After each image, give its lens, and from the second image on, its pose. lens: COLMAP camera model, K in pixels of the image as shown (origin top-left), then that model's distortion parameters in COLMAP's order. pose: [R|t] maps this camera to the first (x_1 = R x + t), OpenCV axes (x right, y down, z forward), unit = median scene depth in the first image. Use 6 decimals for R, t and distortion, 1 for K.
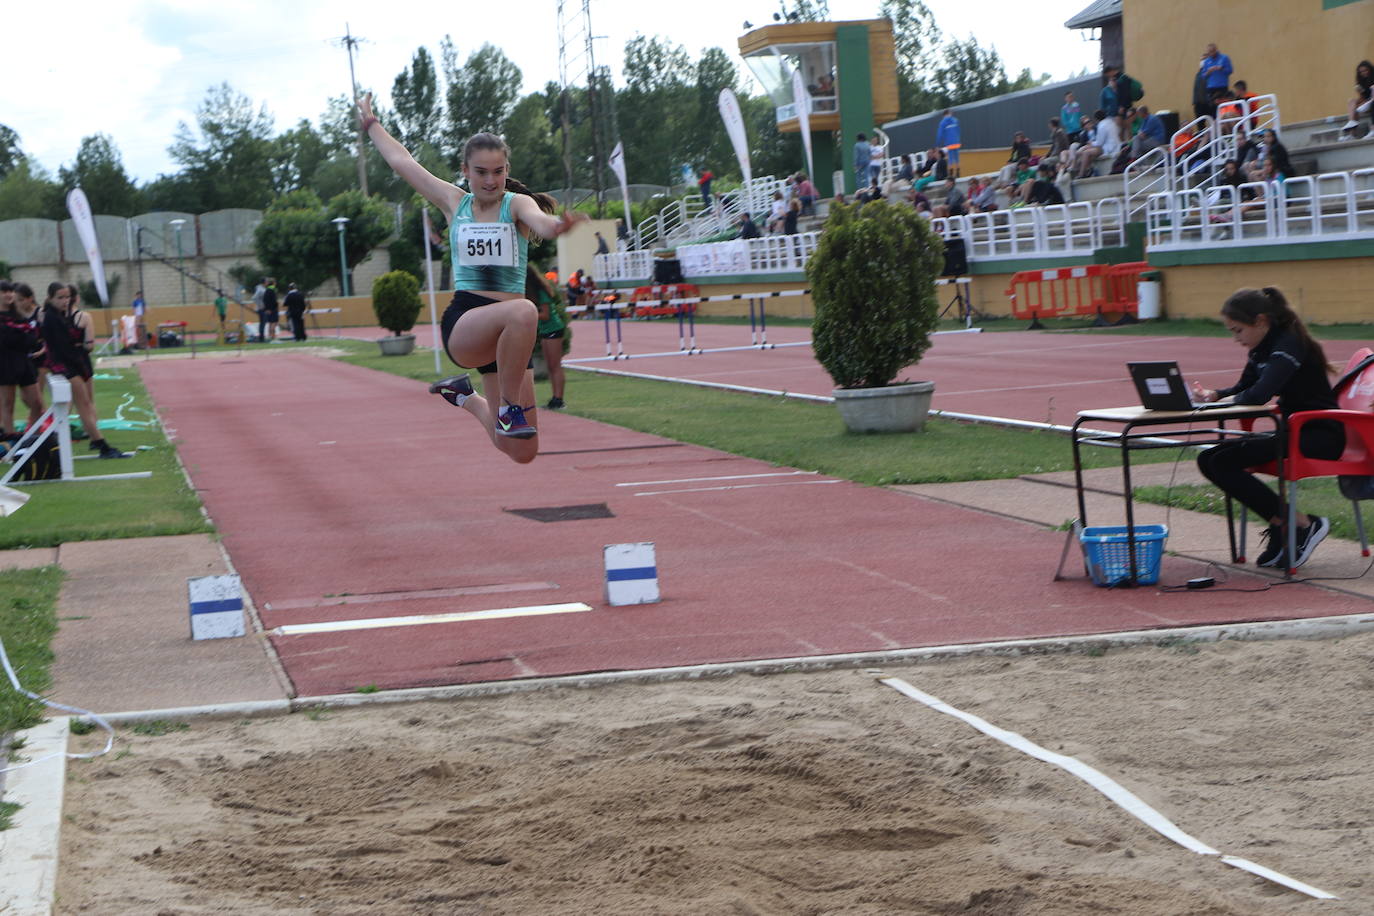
lens RADIAL K [[2904.2, 0, 687.5], [0, 2904.2, 479.8], [0, 0, 1]] dist [0.311118, 0.000000]
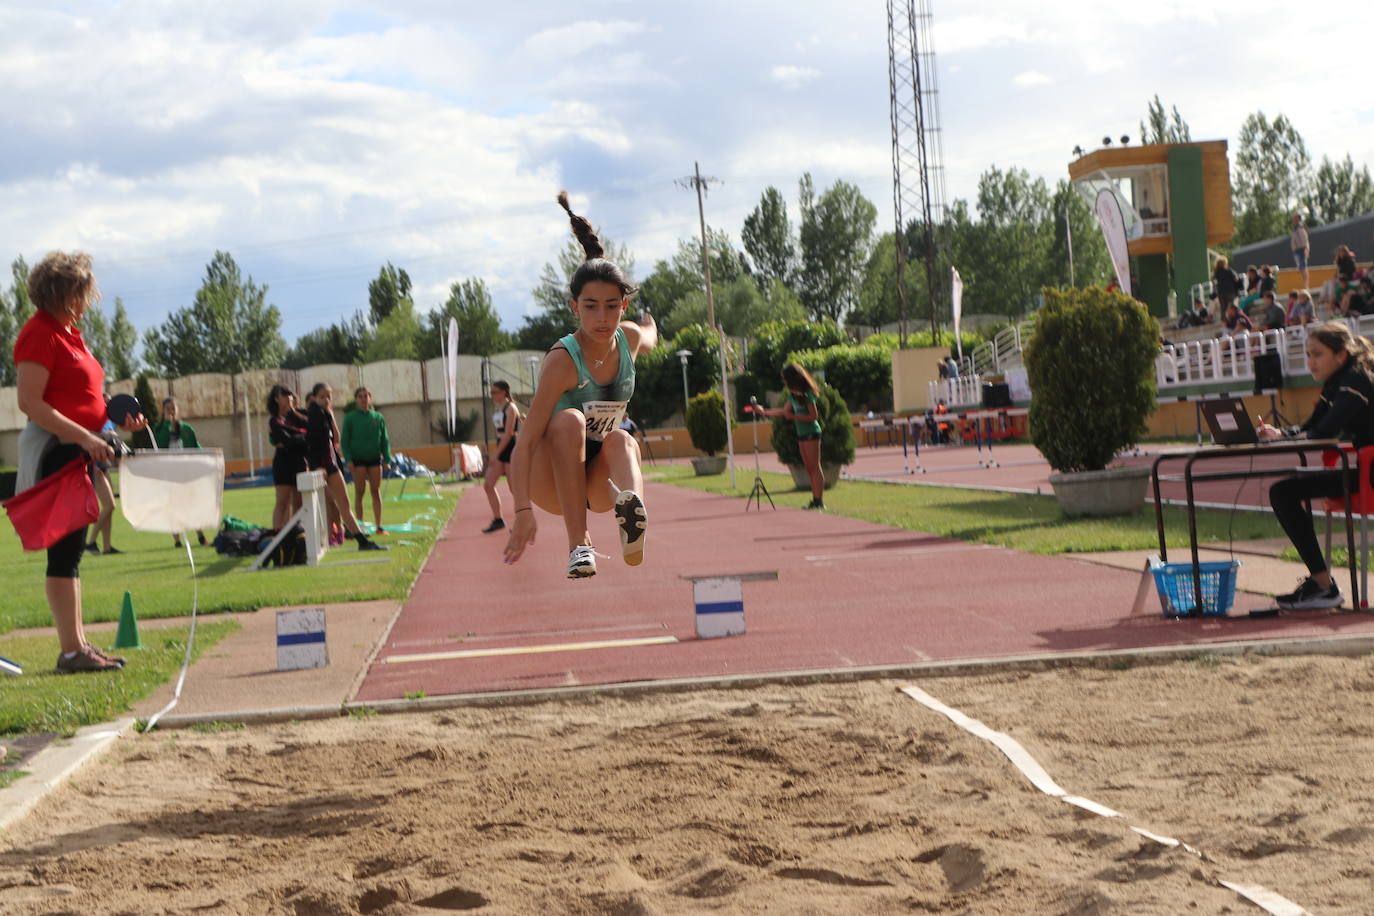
lens RADIAL K [[2904.2, 0, 695.5], [0, 2904.2, 460.3], [0, 0, 1]] dist [0.311118, 0.000000]
pose [[0.992657, -0.007215, -0.120748, 0.065347], [0.000761, 0.998572, -0.053411, 0.023370], [0.120961, 0.052927, 0.991245, -0.023927]]
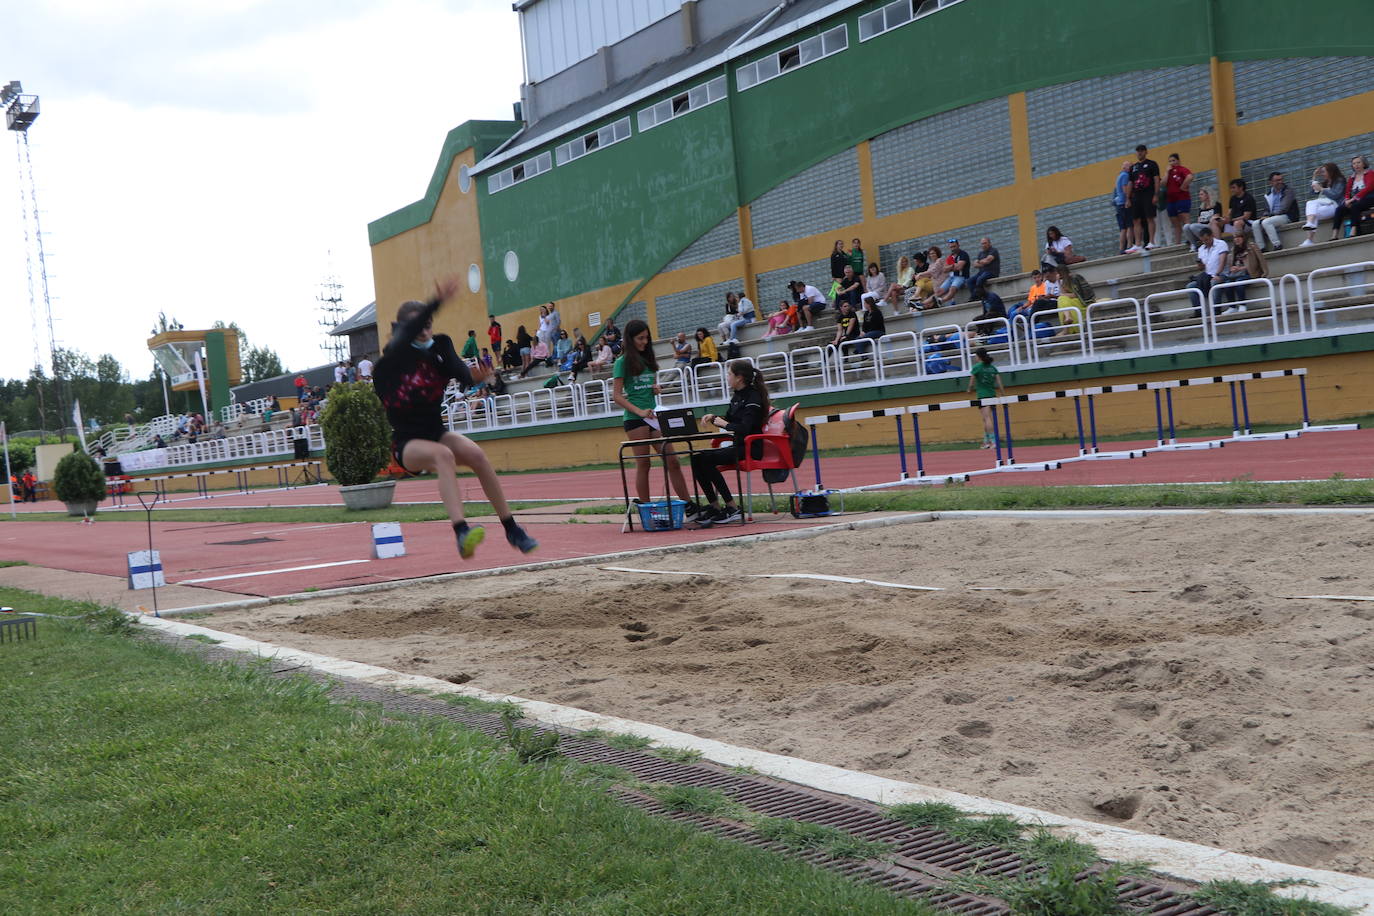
lens RADIAL K [[1544.3, 0, 669.0], [0, 1544.3, 503.4], [0, 0, 1]] dist [-0.009148, 0.000000]
pose [[0.935336, -0.039268, 0.351575, -0.122464], [0.057194, 0.997531, -0.040745, 0.038030], [-0.349107, 0.058218, 0.935273, 0.056407]]
